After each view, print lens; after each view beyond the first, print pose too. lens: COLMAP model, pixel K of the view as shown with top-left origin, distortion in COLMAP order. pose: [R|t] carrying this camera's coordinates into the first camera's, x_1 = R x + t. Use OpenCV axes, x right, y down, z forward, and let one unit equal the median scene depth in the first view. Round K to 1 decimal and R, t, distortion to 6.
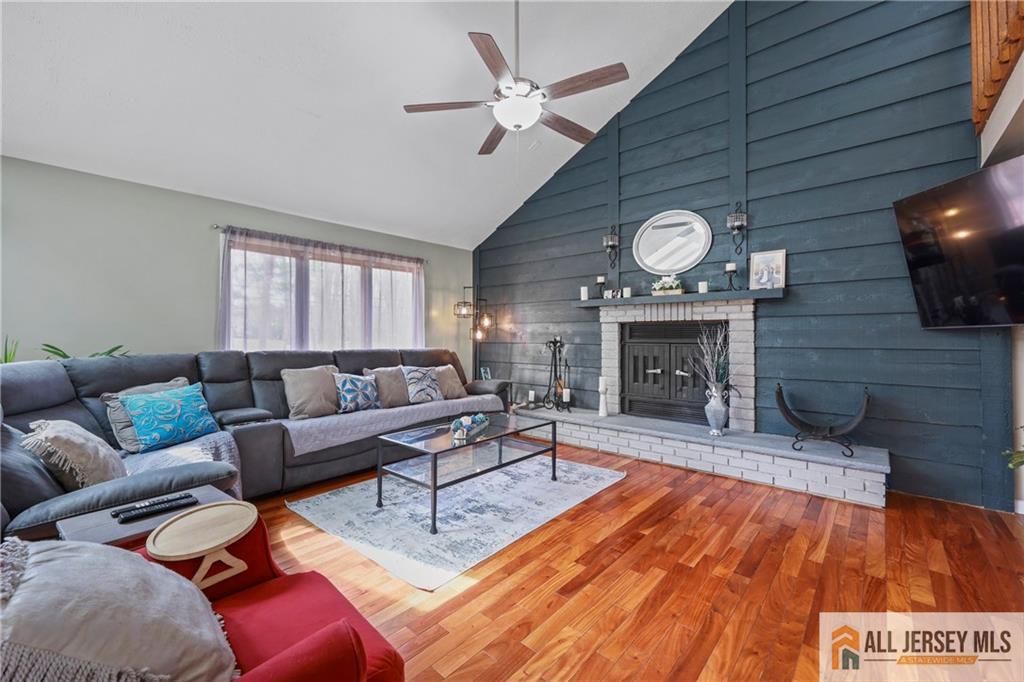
lens RADIAL K [[418.8, 0, 512.1], [0, 418.8, 330.7], [0, 0, 1]] dist [0.002870, -0.001023]
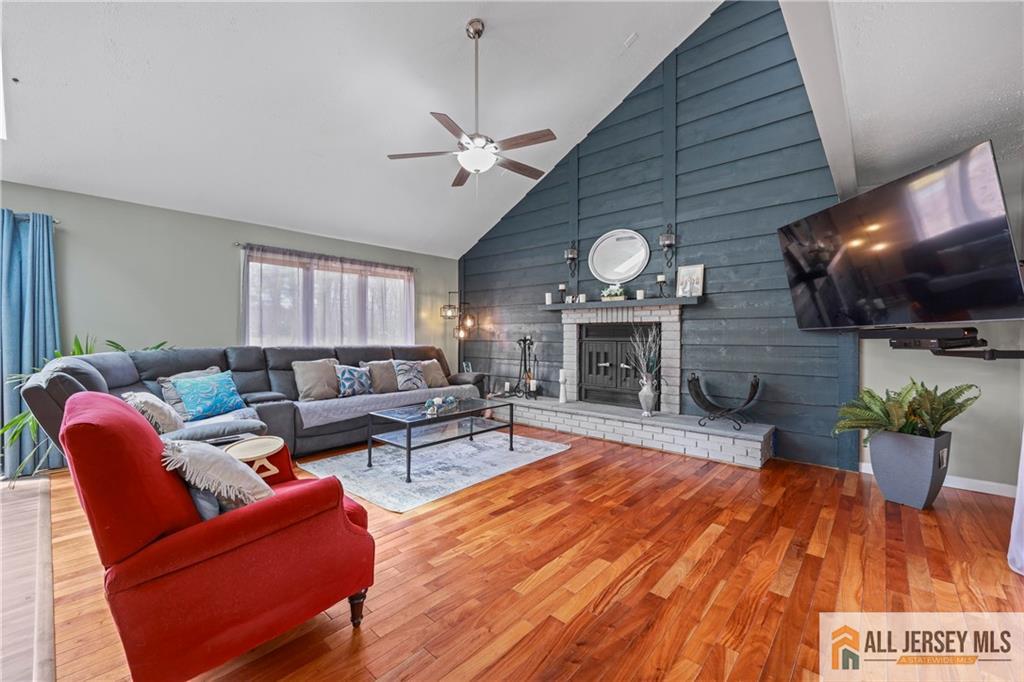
lens RADIAL K [[418.8, 0, 514.7], [0, 418.8, 333.8], [0, 0, 1]] dist [0.002870, -0.001023]
pose [[0.999989, 0.001876, -0.004284, 0.096694], [-0.001836, 0.999956, 0.009200, -0.001409], [0.004301, -0.009192, 0.999949, -0.202899]]
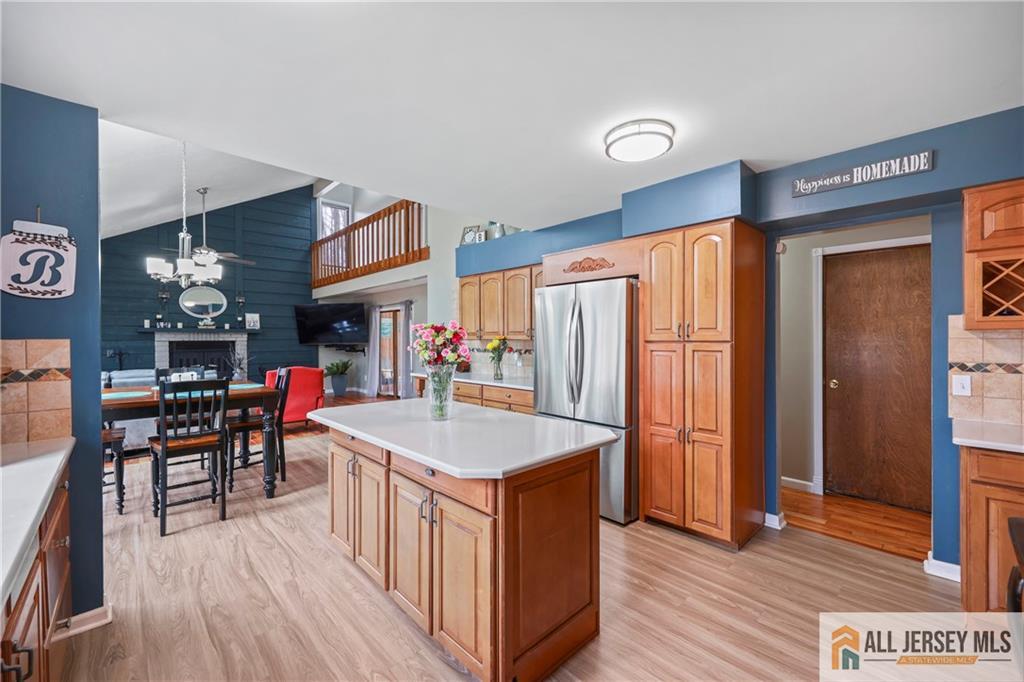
lens RADIAL K [[418.8, 0, 520.6], [0, 418.8, 343.0], [0, 0, 1]] dist [0.002870, -0.001023]
pose [[0.077200, -0.008801, 0.996977, -1.629998], [-0.008848, 0.999916, 0.009512, -0.048212], [-0.996976, -0.009556, 0.077115, -0.733919]]
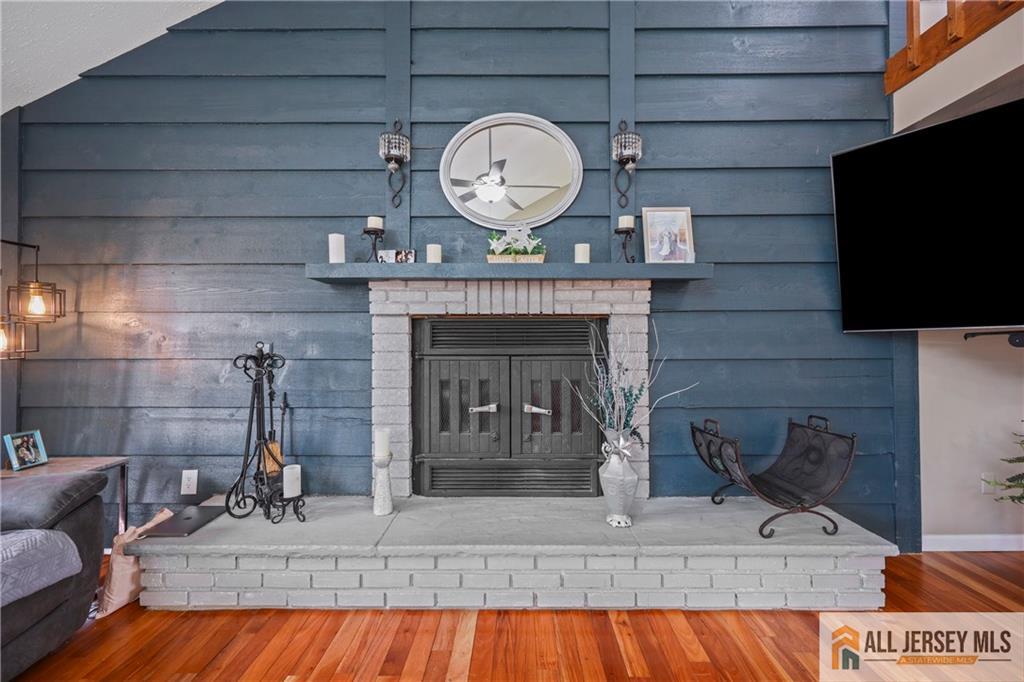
lens RADIAL K [[418.8, 0, 516.6], [0, 418.8, 336.8], [0, 0, 1]] dist [0.002870, -0.001023]
pose [[0.760689, 0.002598, 0.649111, 0.029657], [-0.006199, 0.999975, 0.003262, 0.004452], [-0.649086, -0.006505, 0.760687, 0.614555]]
